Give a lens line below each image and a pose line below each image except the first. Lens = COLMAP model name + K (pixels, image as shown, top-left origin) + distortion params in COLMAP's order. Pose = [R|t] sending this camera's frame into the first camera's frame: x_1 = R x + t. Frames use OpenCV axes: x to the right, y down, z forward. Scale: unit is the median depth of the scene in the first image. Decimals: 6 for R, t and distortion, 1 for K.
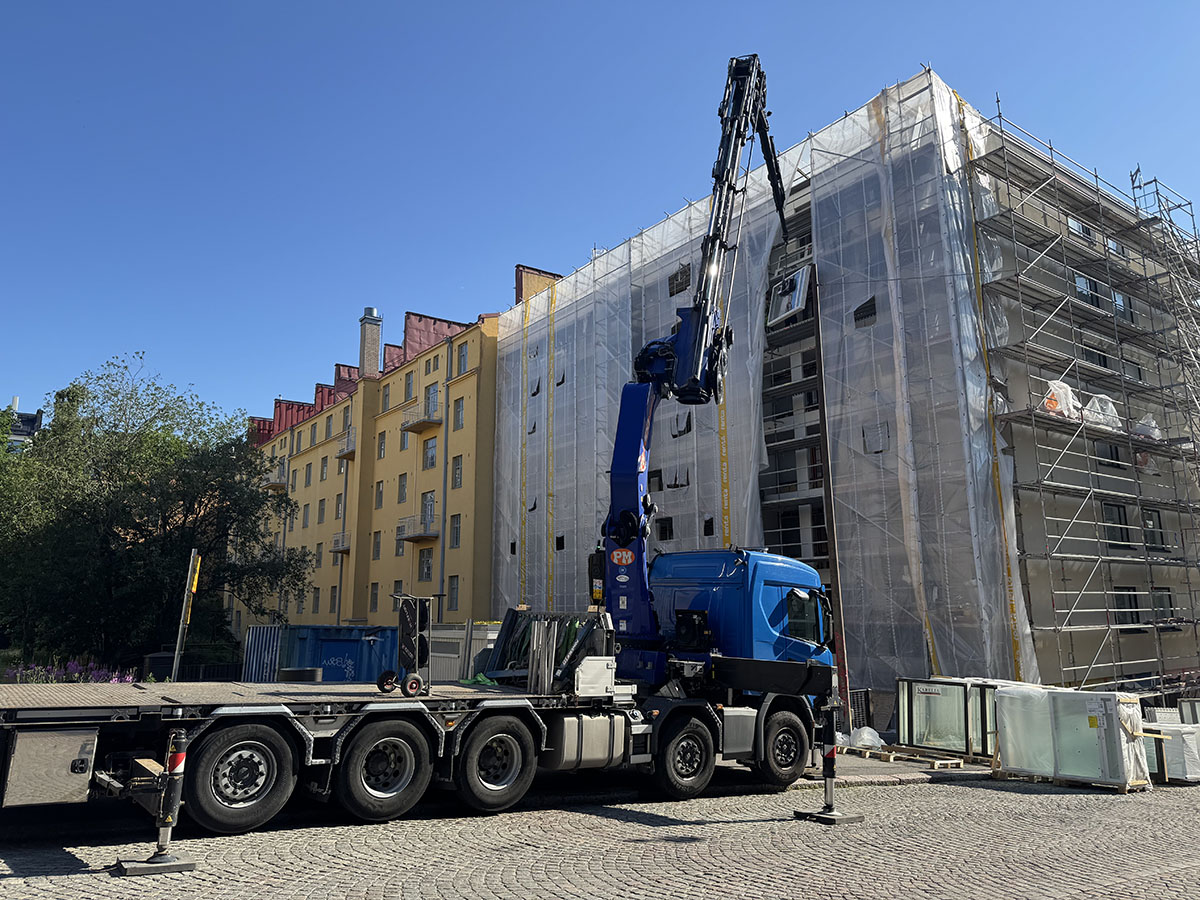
lens RADIAL K [[822.8, 0, 600.0], [0, 822.8, 450.0], [0, 0, 1]] dist [0.131260, -0.165559]
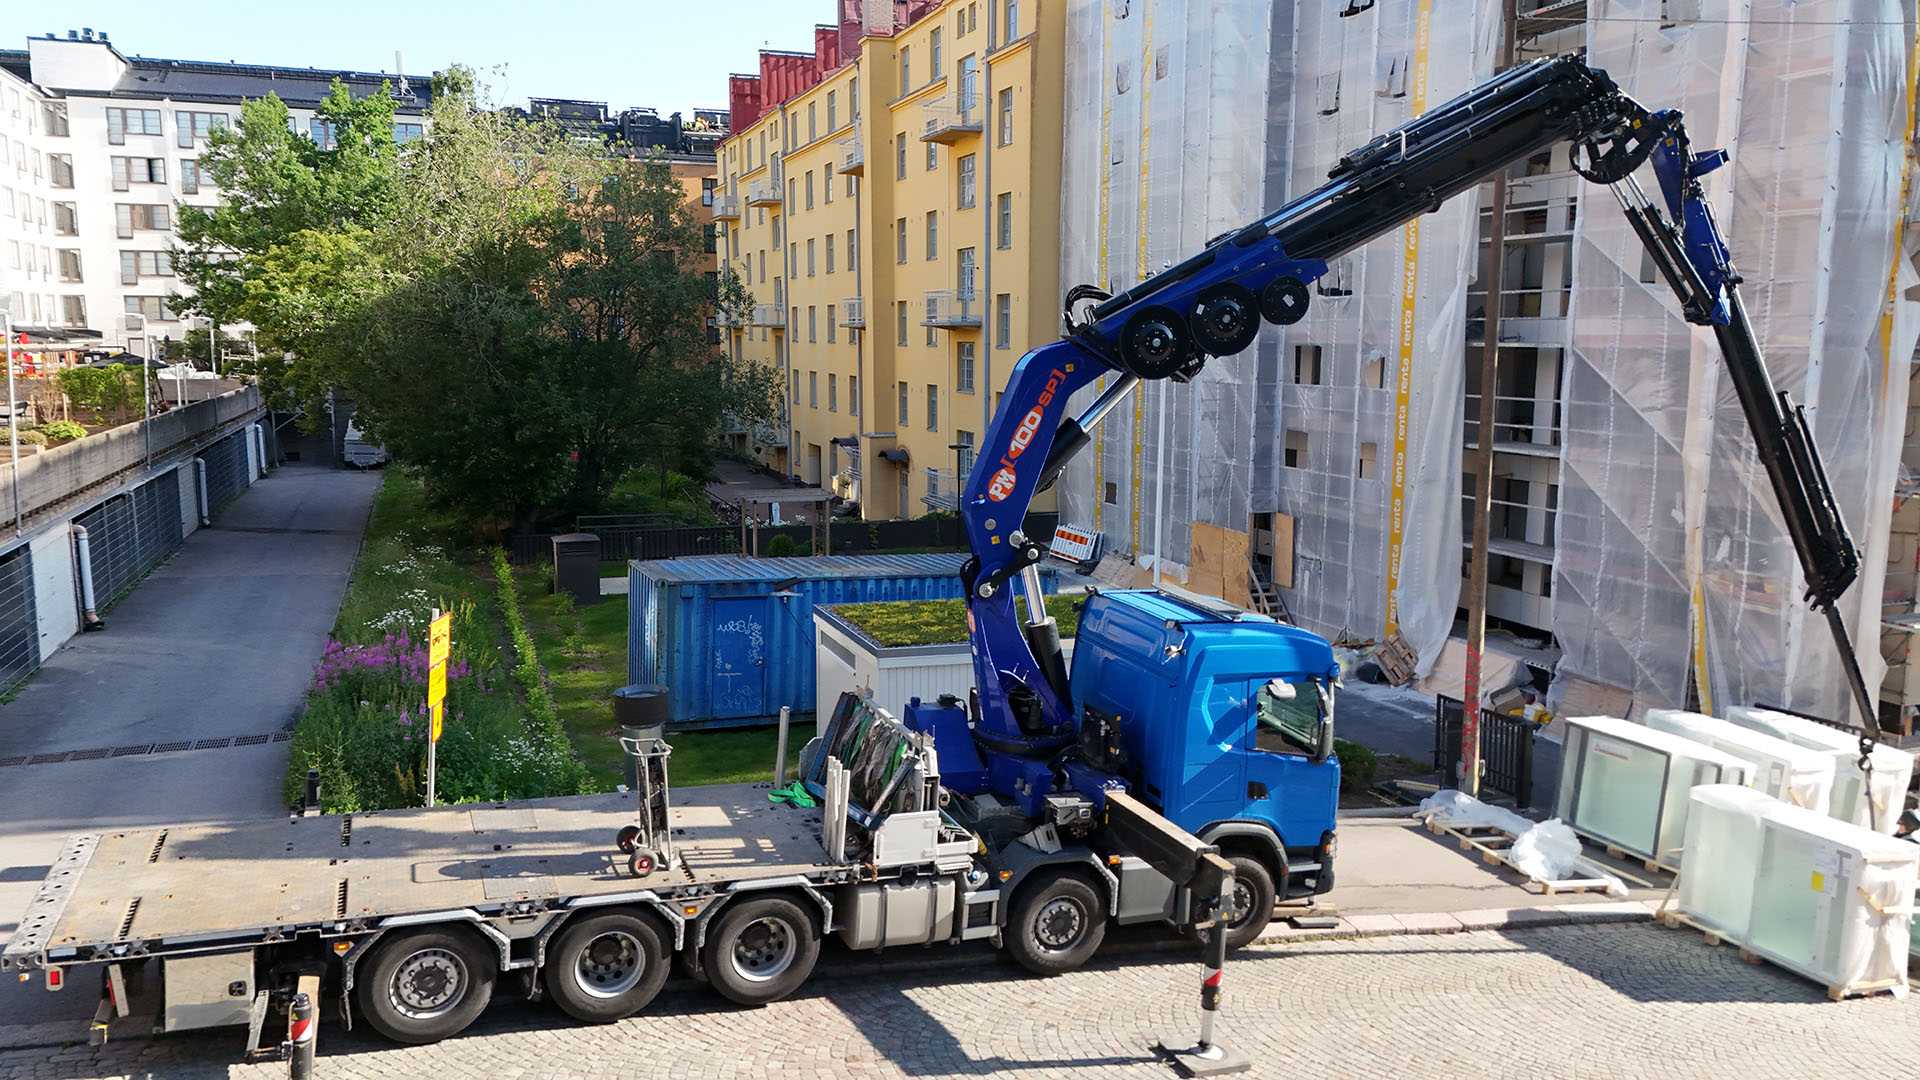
lens RADIAL K [[1379.6, 0, 960.0], [0, 1379.6, 540.0], [0, 0, 1]] dist [0.106683, -0.102863]
pose [[0.961889, 0.048555, -0.269096, 0.167949], [0.043044, 0.944951, 0.324369, -0.175574], [0.270033, -0.323590, 0.906847, -0.007479]]
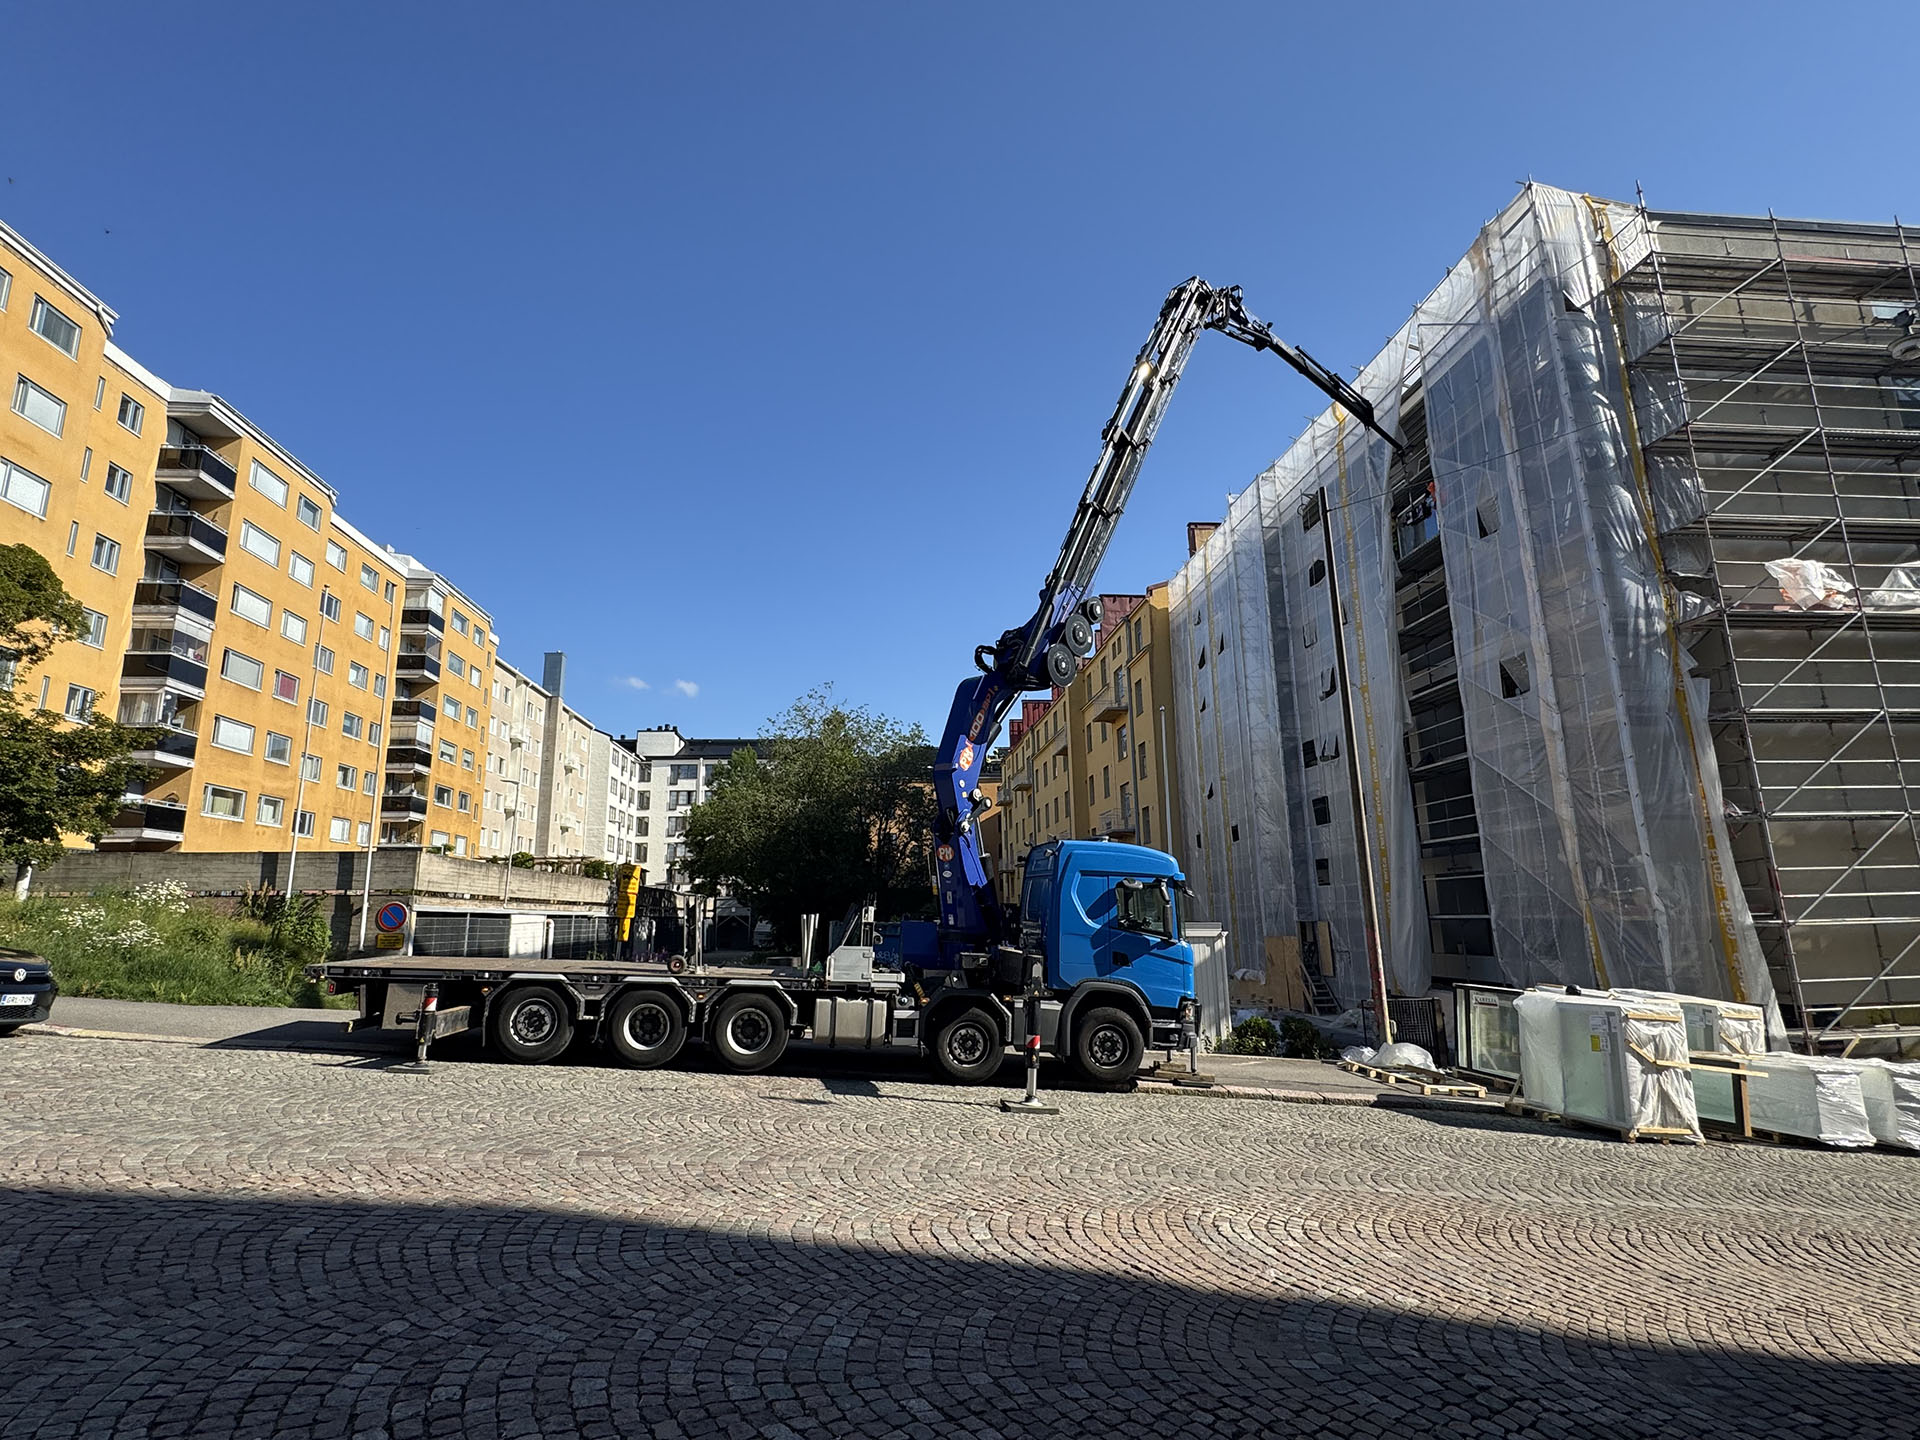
lens RADIAL K [[930.3, 0, 960.0], [0, 930.3, 720.0], [0, 0, 1]] dist [0.010295, -0.000098]
pose [[0.860674, -0.113555, -0.496332, 0.358395], [0.106081, 0.993413, -0.043330, 0.010439], [0.497983, -0.015359, 0.867051, 0.006308]]
